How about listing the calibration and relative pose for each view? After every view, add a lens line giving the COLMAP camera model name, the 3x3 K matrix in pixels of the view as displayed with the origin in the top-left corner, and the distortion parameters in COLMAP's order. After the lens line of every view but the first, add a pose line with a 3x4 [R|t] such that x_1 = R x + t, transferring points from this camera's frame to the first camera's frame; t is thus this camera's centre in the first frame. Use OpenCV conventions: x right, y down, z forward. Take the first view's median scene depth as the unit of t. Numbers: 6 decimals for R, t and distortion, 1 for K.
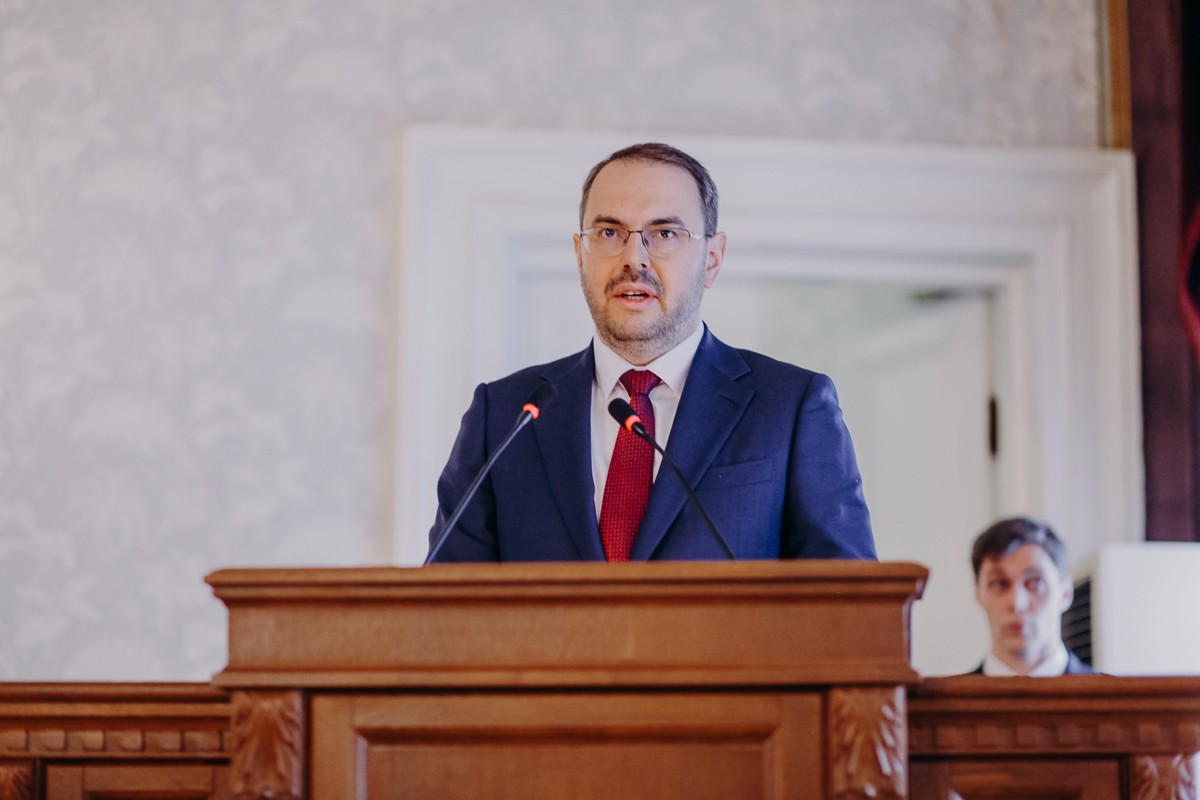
lens RADIAL K [[2930.4, 0, 599.9], [0, 2930.4, 399.3], [0, 0, 1]] dist [-0.142657, 0.000000]
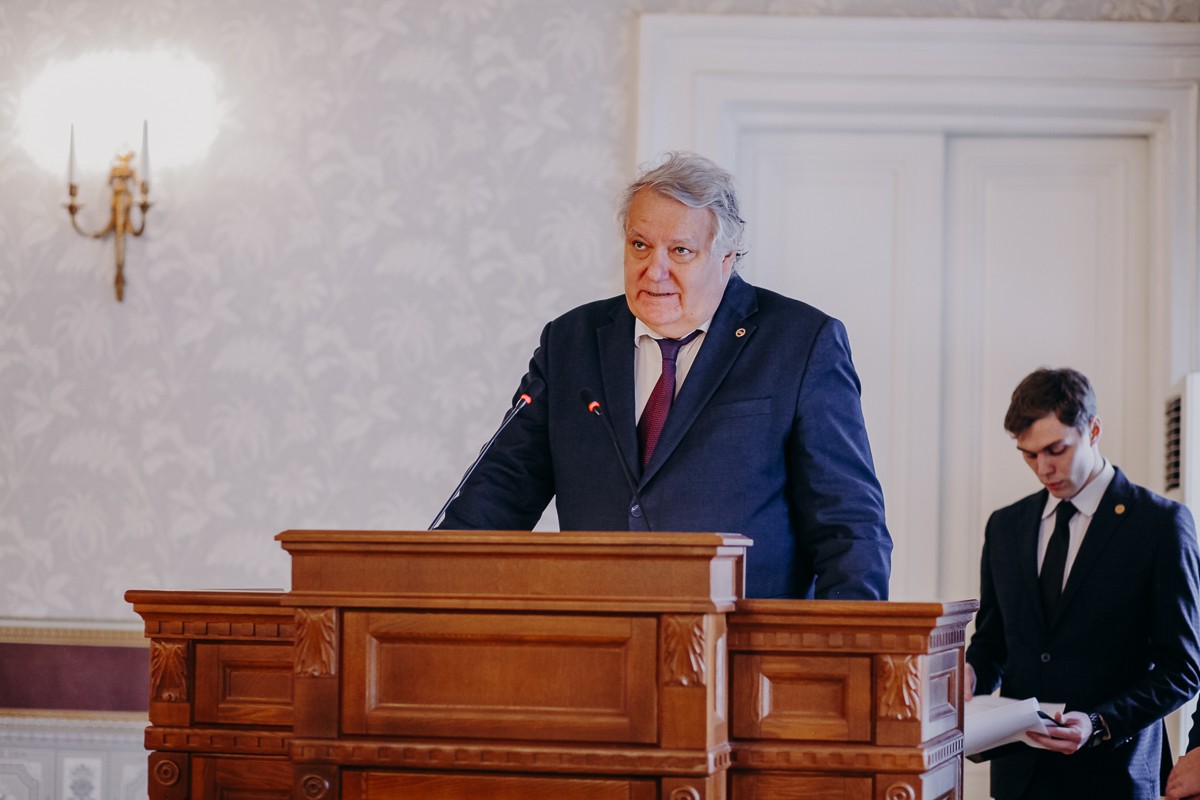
lens RADIAL K [[2930.4, 0, 600.5], [0, 2930.4, 401.7], [0, 0, 1]] dist [-0.142657, 0.000000]
pose [[0.984691, 0.004378, -0.174251, 0.305112], [0.017626, 0.992059, 0.124529, -0.200158], [0.173413, -0.125694, 0.976795, -0.494395]]
